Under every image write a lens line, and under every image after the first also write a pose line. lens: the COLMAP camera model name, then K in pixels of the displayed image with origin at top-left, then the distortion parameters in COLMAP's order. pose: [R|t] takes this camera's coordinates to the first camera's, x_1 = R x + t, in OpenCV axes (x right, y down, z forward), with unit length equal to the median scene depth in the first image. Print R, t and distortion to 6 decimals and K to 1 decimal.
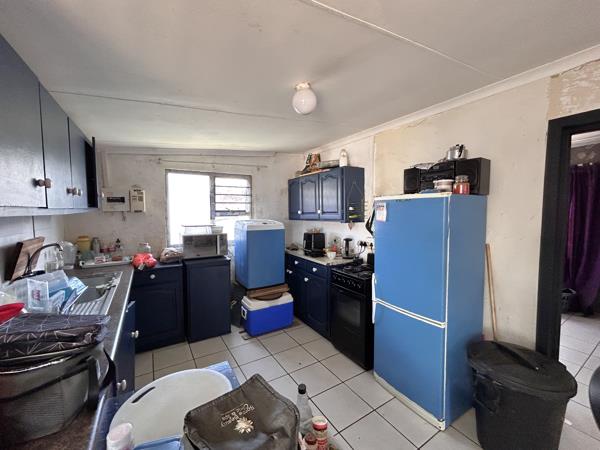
lens RADIAL K [[244.5, 0, 300.0], [0, 244.5, 225.0], [0, 0, 1]] dist [0.000251, 0.000310]
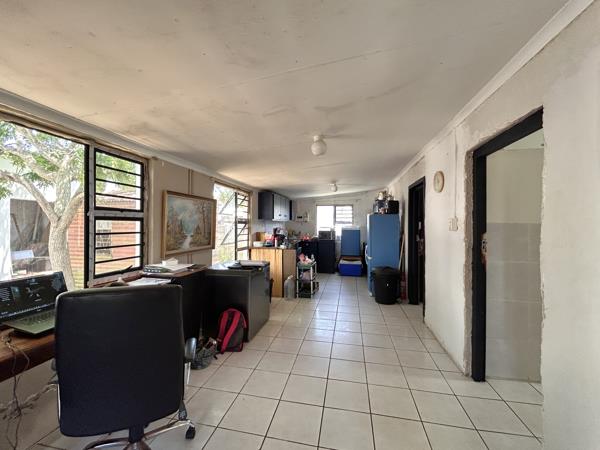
lens RADIAL K [[244.5, 0, 300.0], [0, 244.5, 225.0], [0, 0, 1]] dist [0.000251, 0.000310]
pose [[0.731705, 0.009280, -0.681558, 1.024519], [-0.048265, 0.998103, -0.038226, 0.081856], [0.679910, 0.060865, 0.730765, -0.921155]]
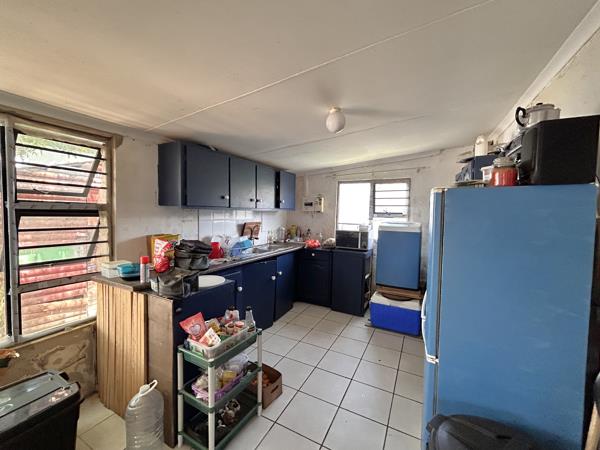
lens RADIAL K [[244.5, 0, 300.0], [0, 244.5, 225.0], [0, 0, 1]] dist [0.000251, 0.000310]
pose [[0.515012, 0.056876, -0.855294, 0.517852], [-0.072703, 0.997099, 0.022528, -0.000303], [0.854094, 0.050580, 0.517653, 0.116691]]
